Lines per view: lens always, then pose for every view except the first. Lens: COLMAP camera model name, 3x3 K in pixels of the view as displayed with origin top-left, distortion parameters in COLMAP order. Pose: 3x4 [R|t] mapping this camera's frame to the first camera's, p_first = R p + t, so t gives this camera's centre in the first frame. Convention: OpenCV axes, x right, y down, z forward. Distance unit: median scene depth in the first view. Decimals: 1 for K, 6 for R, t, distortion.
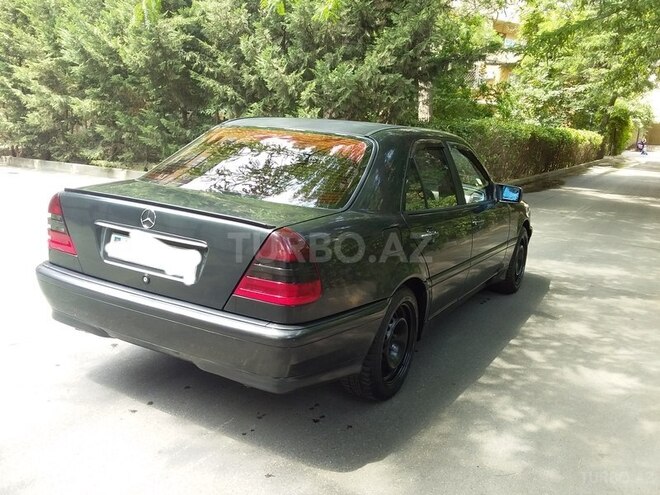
lens RADIAL K [[612.2, 0, 330.2], [0, 612.2, 251.3], [0, 0, 1]] dist [-0.042758, 0.000000]
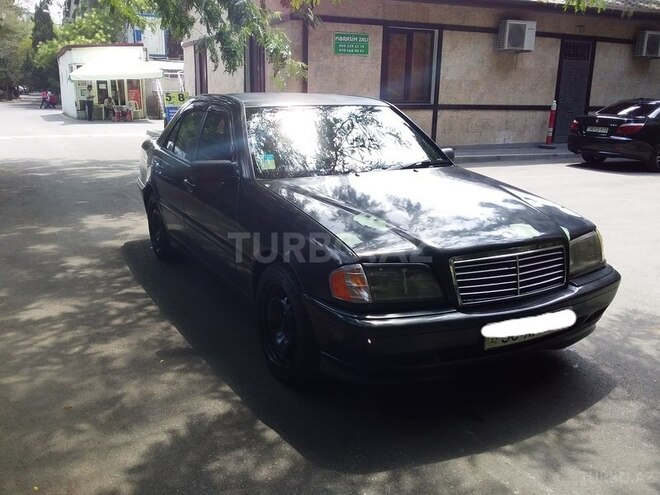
lens RADIAL K [[612.2, 0, 330.4], [0, 612.2, 249.0], [0, 0, 1]] dist [-0.042758, 0.000000]
pose [[-0.518337, 0.134369, -0.844554, 1.015836], [-0.229205, 0.929618, 0.288575, -0.303824], [0.823888, 0.343155, -0.451057, 1.726516]]
